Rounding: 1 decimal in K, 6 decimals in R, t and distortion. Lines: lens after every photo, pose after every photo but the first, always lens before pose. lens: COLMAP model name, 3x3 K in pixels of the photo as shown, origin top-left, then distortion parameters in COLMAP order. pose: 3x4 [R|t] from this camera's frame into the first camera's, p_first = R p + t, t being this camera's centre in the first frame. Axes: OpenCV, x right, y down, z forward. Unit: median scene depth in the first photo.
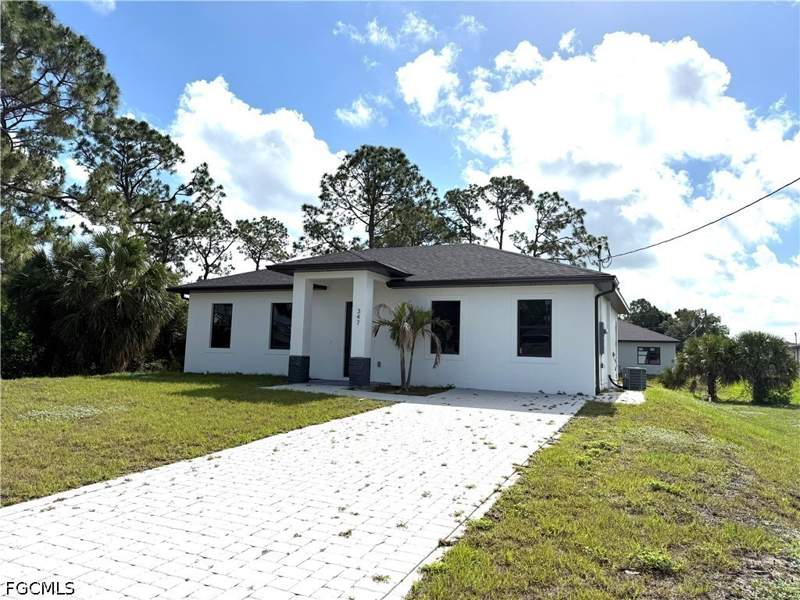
lens RADIAL K [[559.8, 0, 401.3], [0, 559.8, 297.4], [0, 0, 1]] dist [0.008649, -0.003027]
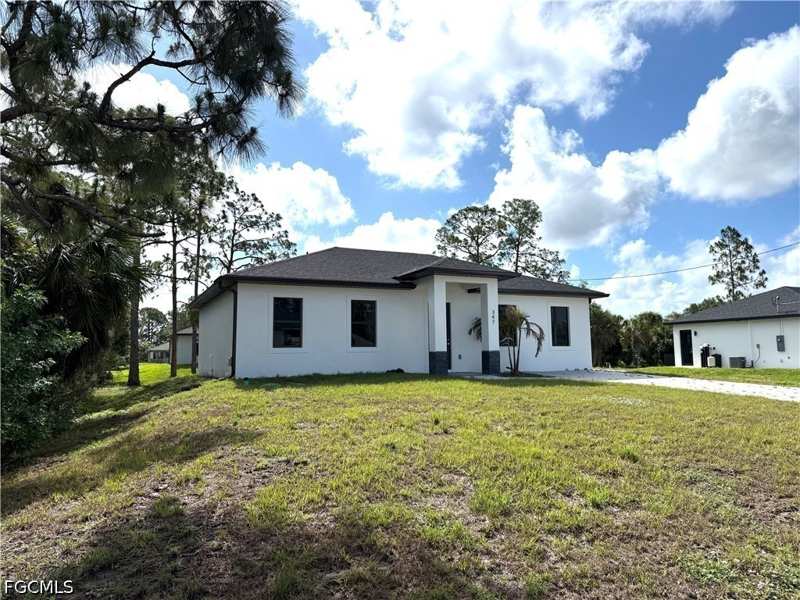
lens RADIAL K [[559.8, 0, 399.4], [0, 559.8, 295.4], [0, 0, 1]] dist [0.008649, -0.003027]
pose [[0.655916, 0.041035, 0.753718, -0.921137], [-0.046412, 0.998824, -0.013990, 0.011430], [-0.753406, -0.025806, 0.657049, 0.297075]]
